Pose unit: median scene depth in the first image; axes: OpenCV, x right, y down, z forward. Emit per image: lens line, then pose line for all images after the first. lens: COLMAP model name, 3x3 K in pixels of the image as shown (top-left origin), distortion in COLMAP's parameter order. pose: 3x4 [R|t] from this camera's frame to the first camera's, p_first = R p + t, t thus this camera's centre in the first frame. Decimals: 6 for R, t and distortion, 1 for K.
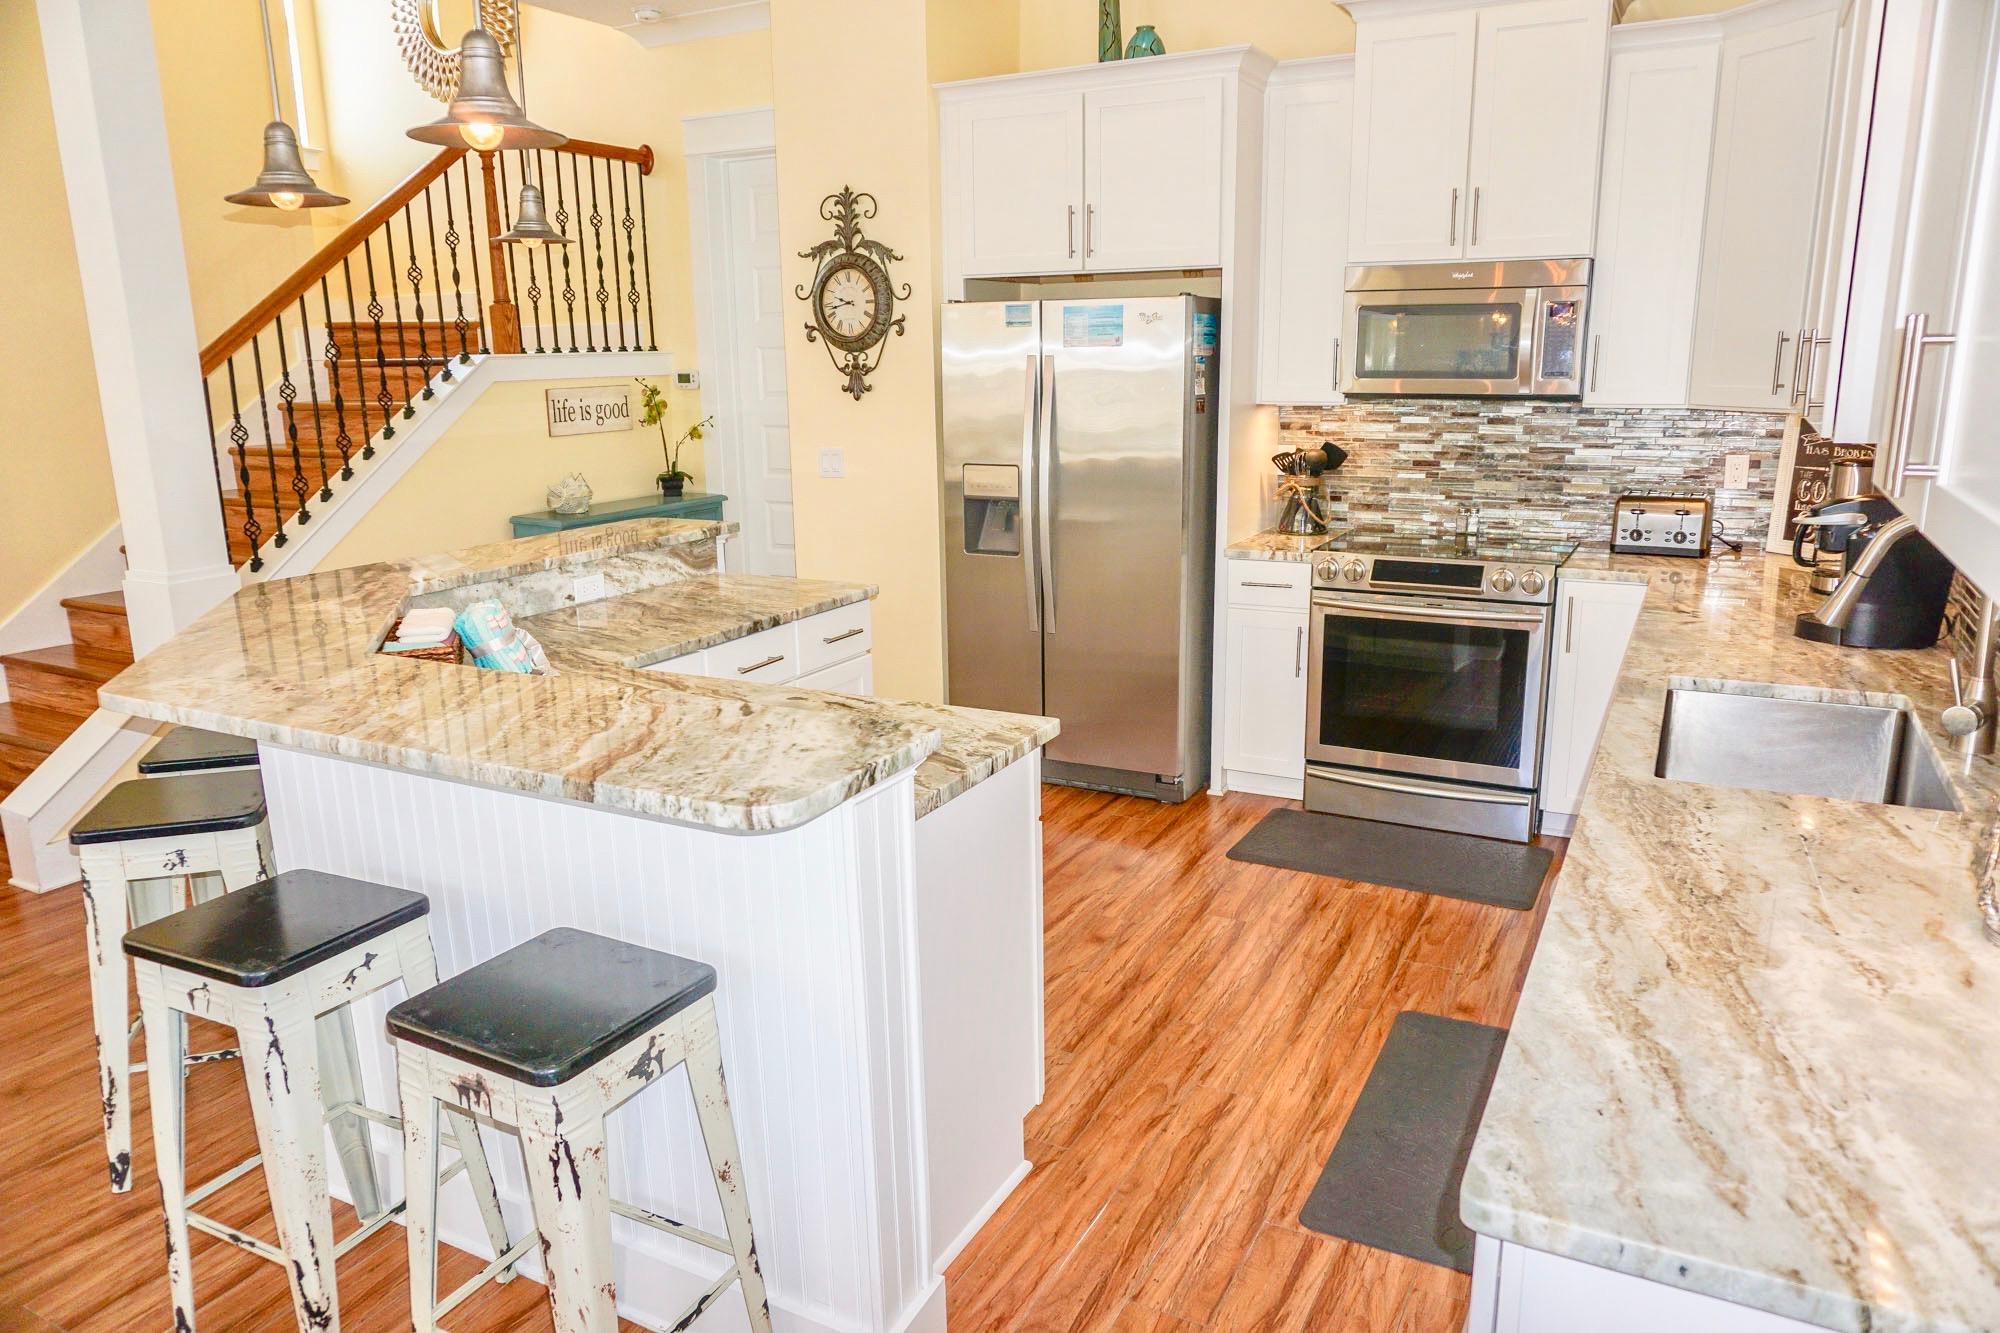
lens RADIAL K [[1341.9, 0, 1001.4], [0, 1341.9, 672.6], [0, 0, 1]] dist [-0.052315, 0.045414]
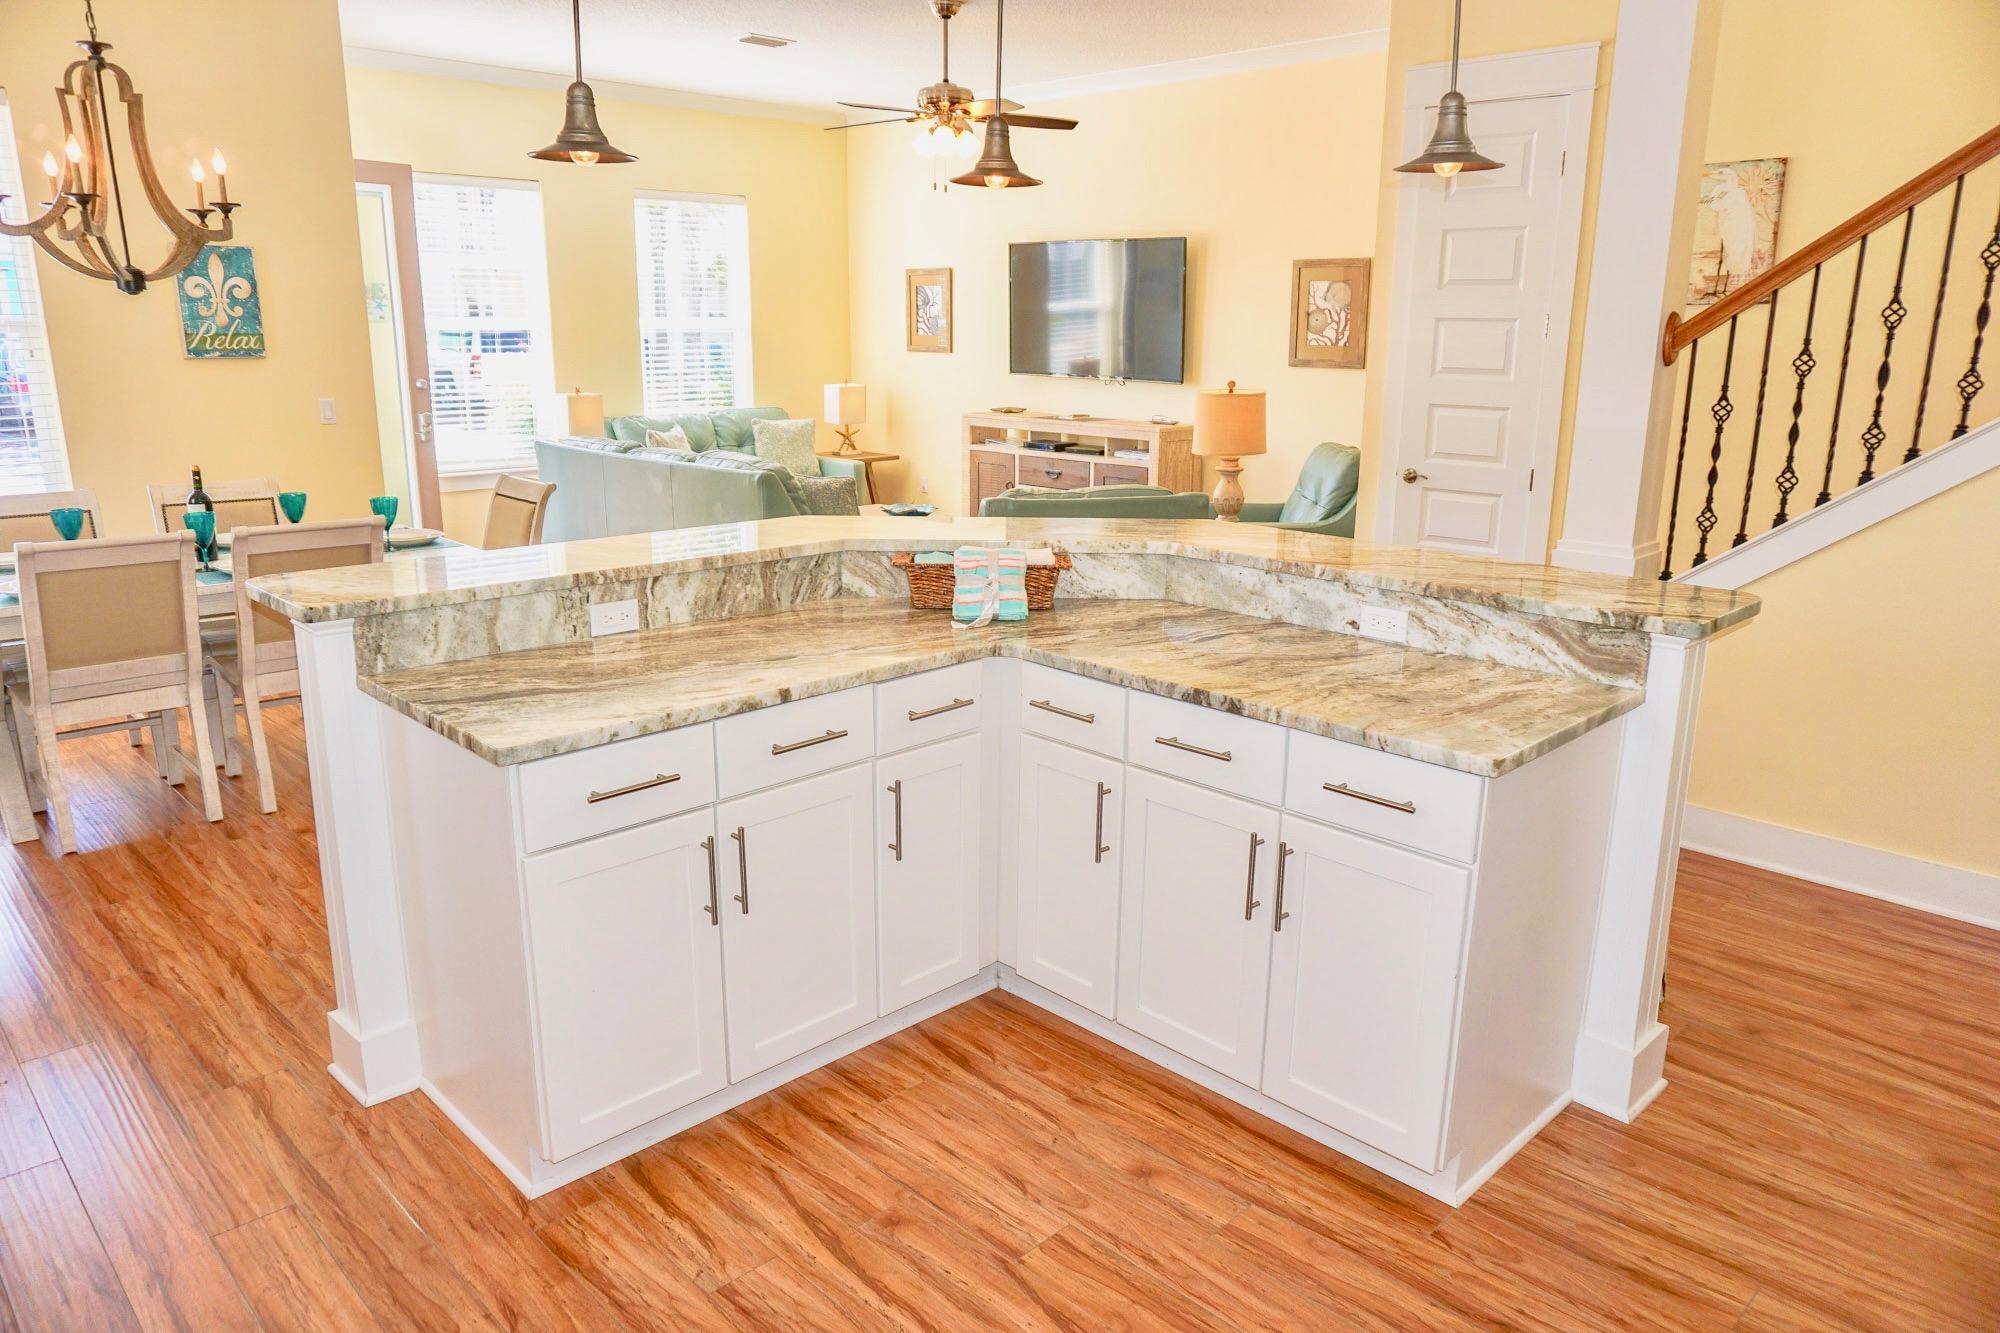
lens RADIAL K [[1350.8, 0, 1002.7], [0, 1350.8, 672.7], [0, 0, 1]] dist [-0.051164, 0.045031]
pose [[-0.313082, 0.249655, -0.916325, 0.379152], [-0.227215, 0.917122, 0.327505, -0.191552], [0.922146, 0.310739, -0.230410, 0.782746]]
